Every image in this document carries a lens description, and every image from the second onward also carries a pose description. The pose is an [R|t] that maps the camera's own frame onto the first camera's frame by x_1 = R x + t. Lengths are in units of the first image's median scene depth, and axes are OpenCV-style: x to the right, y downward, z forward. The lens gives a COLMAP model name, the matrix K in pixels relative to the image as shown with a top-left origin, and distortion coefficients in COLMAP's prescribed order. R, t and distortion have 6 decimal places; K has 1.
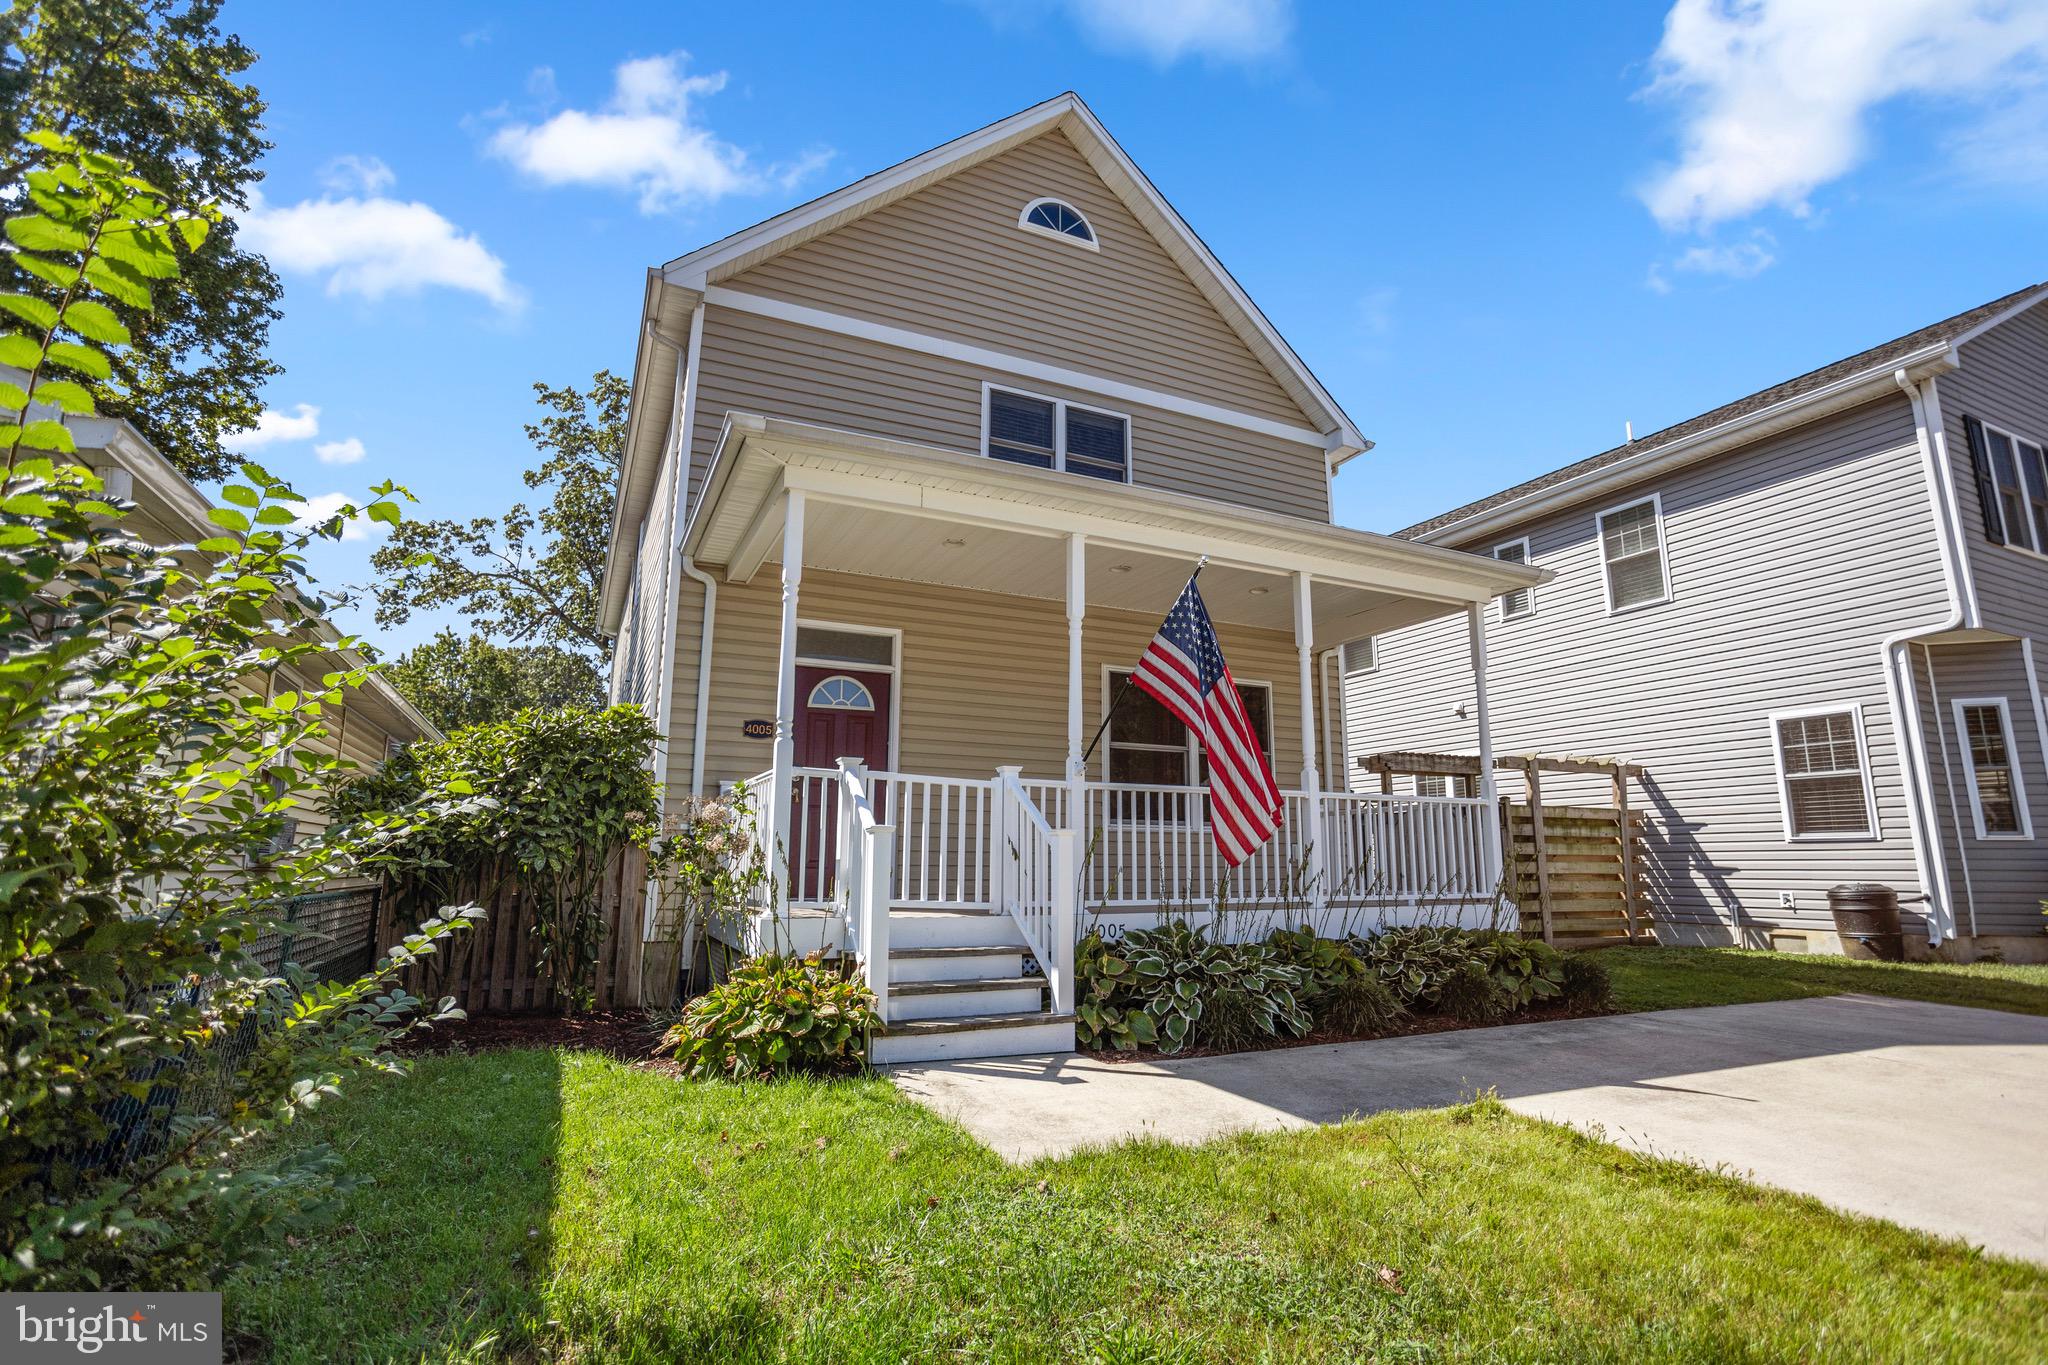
lens RADIAL K [[1012.7, 0, 1054.6], [0, 1012.7, 684.9], [0, 0, 1]] dist [-0.056103, 0.046556]
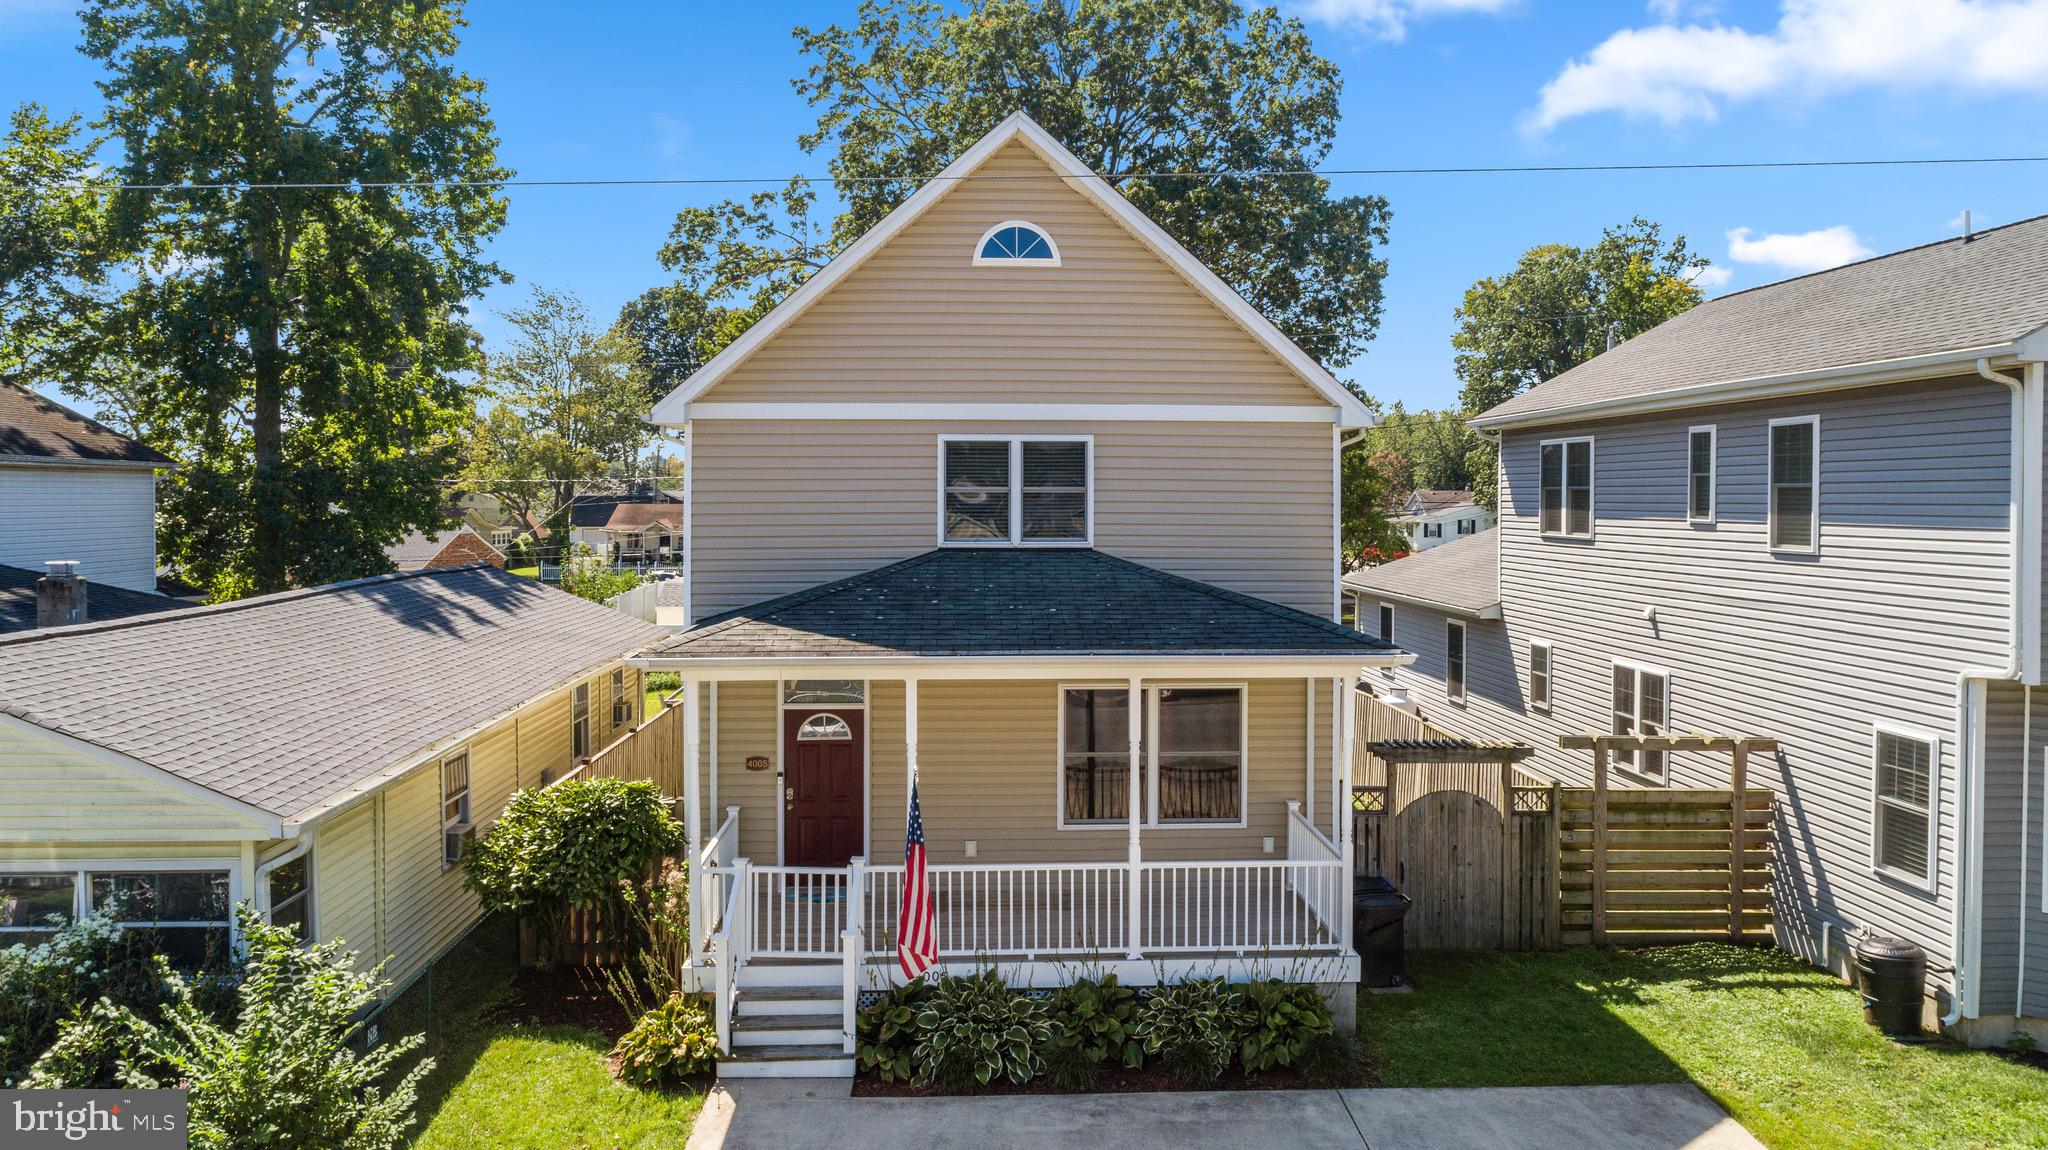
lens RADIAL K [[1404.0, 0, 1024.0], [0, 1404.0, 575.0], [0, 0, 1]] dist [0.004600, 0.001373]
pose [[0.922647, 0.013729, -0.385401, 0.564250], [0.068808, 0.977470, 0.199544, -0.417479], [0.379457, -0.210627, 0.900915, -0.352937]]
